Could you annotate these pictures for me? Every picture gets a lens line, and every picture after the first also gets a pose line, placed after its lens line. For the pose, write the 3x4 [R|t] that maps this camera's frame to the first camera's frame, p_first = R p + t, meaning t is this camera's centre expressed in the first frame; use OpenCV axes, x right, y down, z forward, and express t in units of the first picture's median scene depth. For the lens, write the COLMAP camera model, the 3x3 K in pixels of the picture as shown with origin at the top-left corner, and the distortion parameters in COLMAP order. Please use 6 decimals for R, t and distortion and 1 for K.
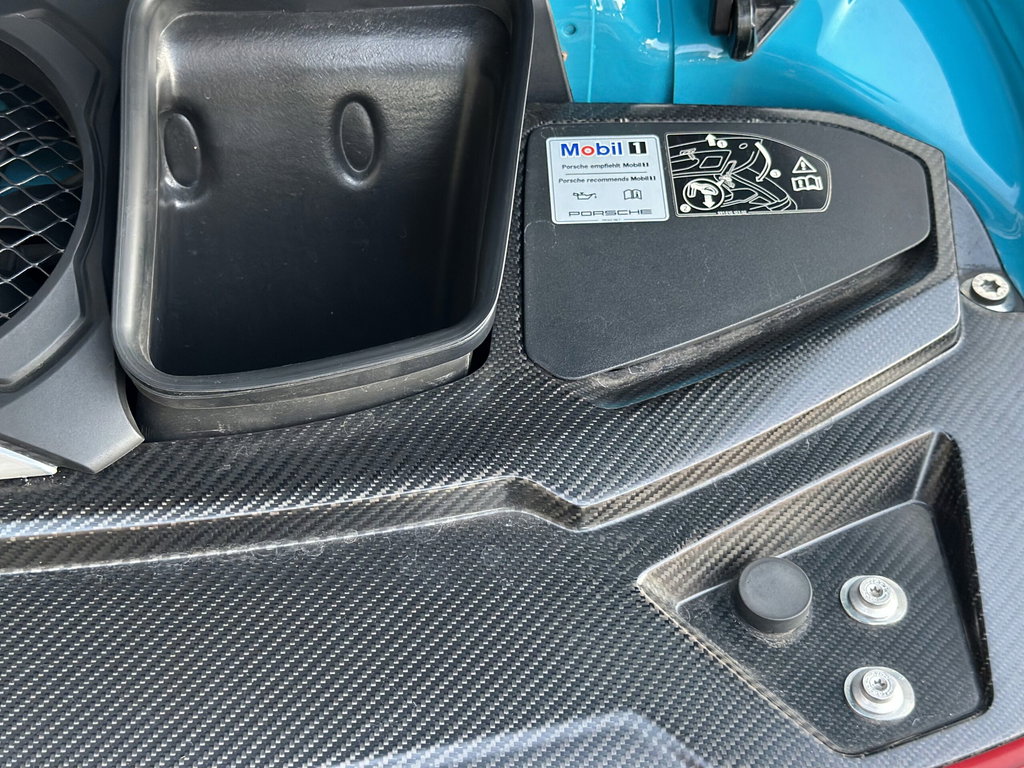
lens RADIAL K [[1434.1, 0, 512.0], [0, 1434.1, 384.0], [0, 0, 1]] dist [0.114043, -0.118453]
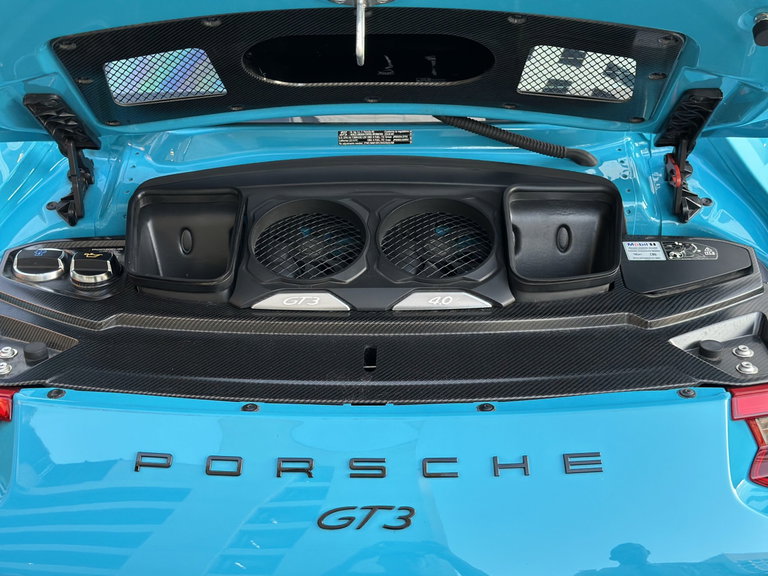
lens RADIAL K [[1075.6, 0, 384.0], [0, 1075.6, 288.0], [0, 0, 1]] dist [0.114043, -0.118453]
pose [[0.997768, 0.018615, -0.064129, -0.351229], [-0.041703, 0.923762, -0.380690, 0.864093], [0.052154, 0.382515, 0.922476, -1.192482]]
